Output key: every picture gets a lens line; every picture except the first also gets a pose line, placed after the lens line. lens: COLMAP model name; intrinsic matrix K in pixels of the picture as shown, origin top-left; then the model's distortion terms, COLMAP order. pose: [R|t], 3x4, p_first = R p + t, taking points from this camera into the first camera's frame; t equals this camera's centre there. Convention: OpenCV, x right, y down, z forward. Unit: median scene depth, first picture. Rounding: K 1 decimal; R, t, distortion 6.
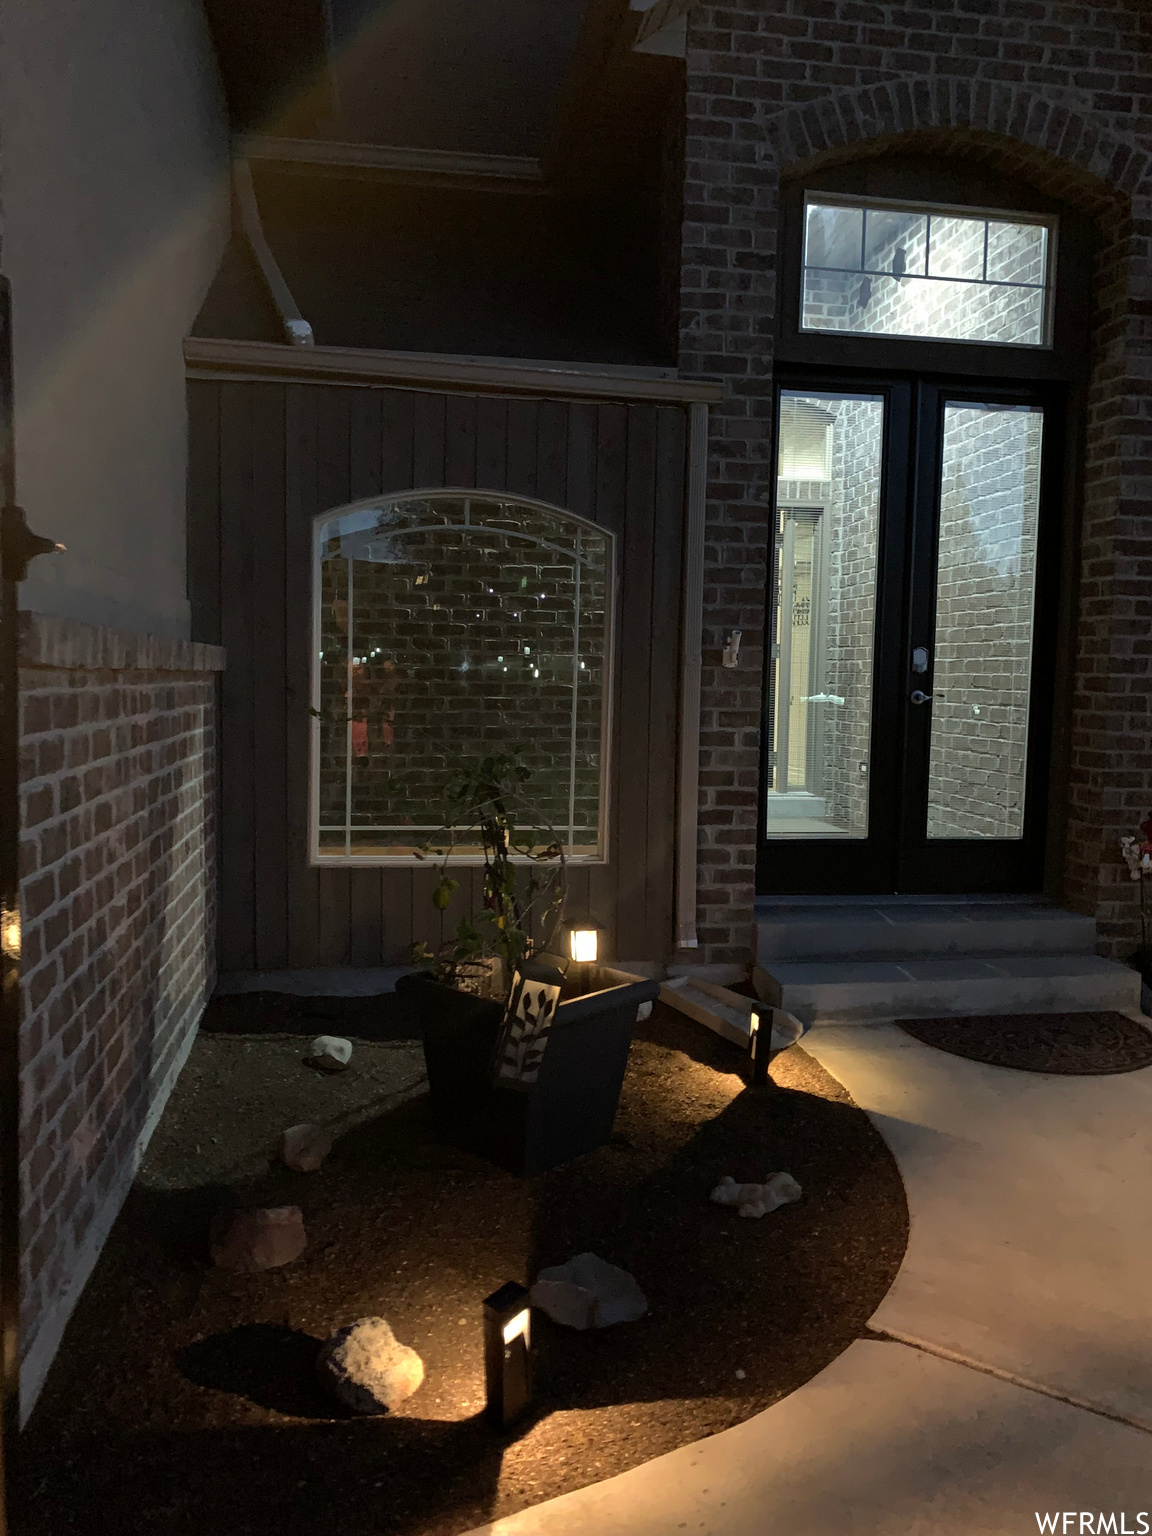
lens RADIAL K [[1157.7, 0, 576.0], [0, 1157.7, 768.0], [0, 0, 1]] dist [0.007738, -0.005666]
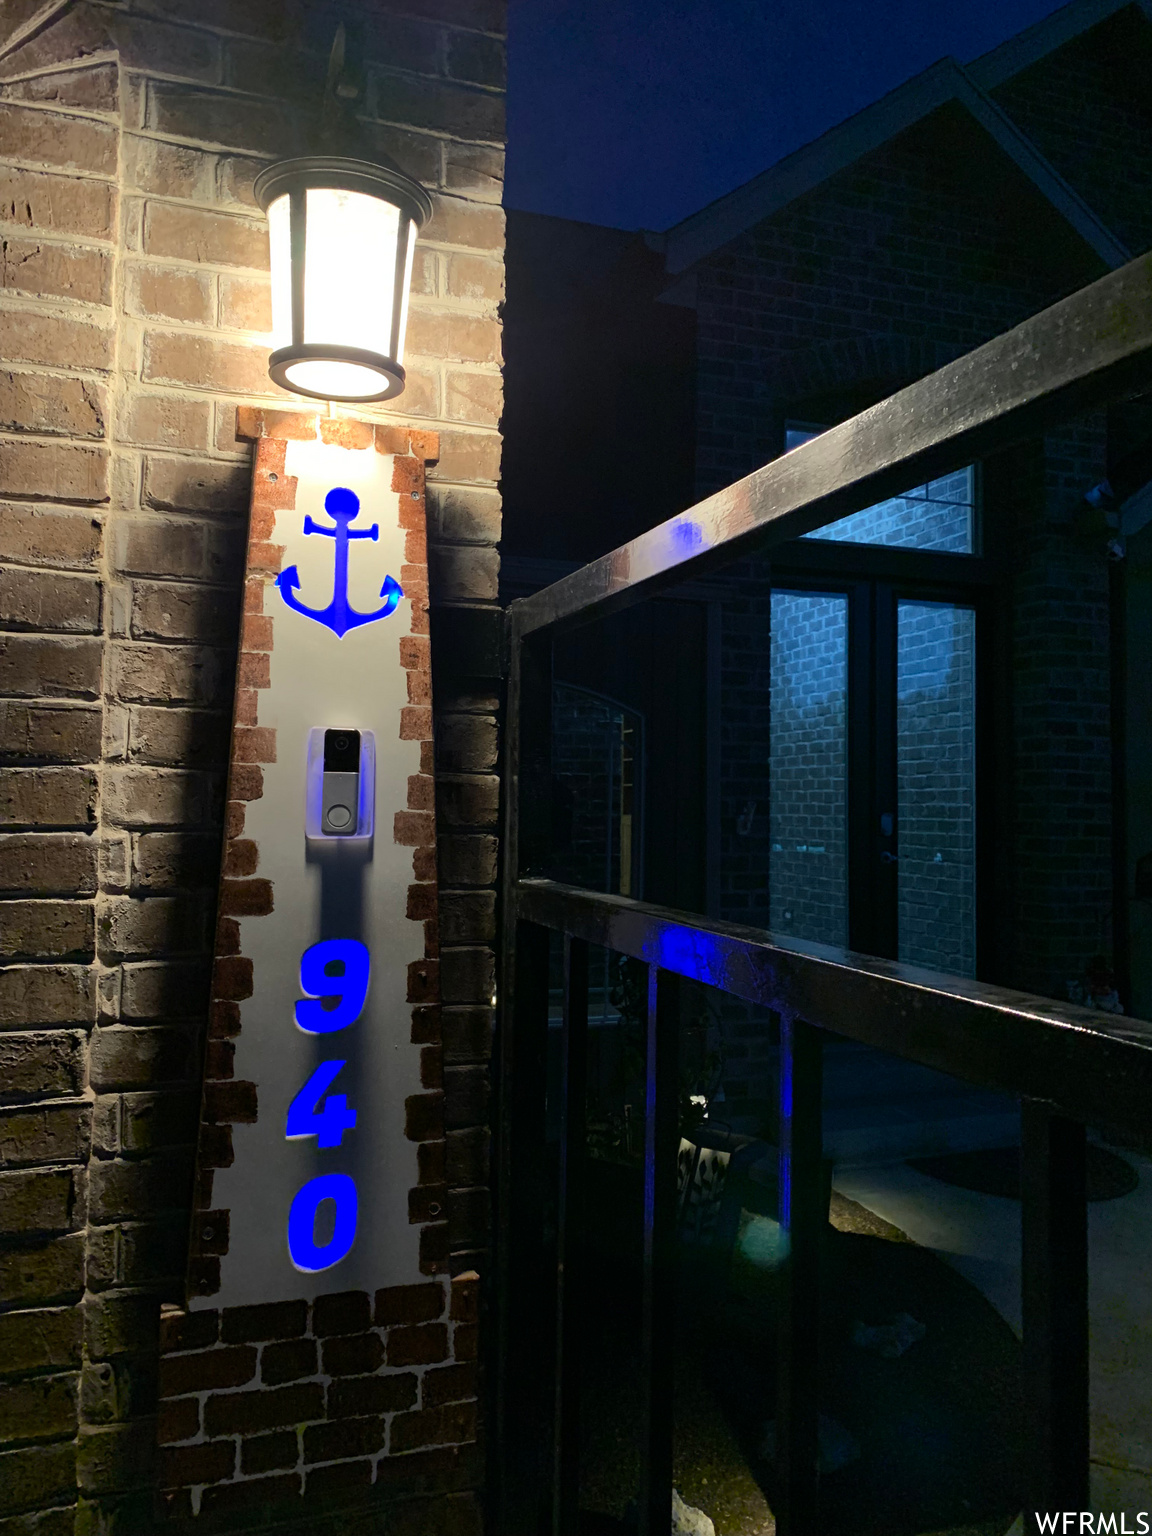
lens RADIAL K [[1142.4, 0, 576.0], [0, 1142.4, 768.0], [0, 0, 1]] dist [0.080326, -0.205888]
pose [[0.986151, 0.002752, 0.165825, -0.205358], [0.015961, 0.993646, -0.111410, -0.031933], [-0.165078, 0.112514, 0.979842, -0.048286]]
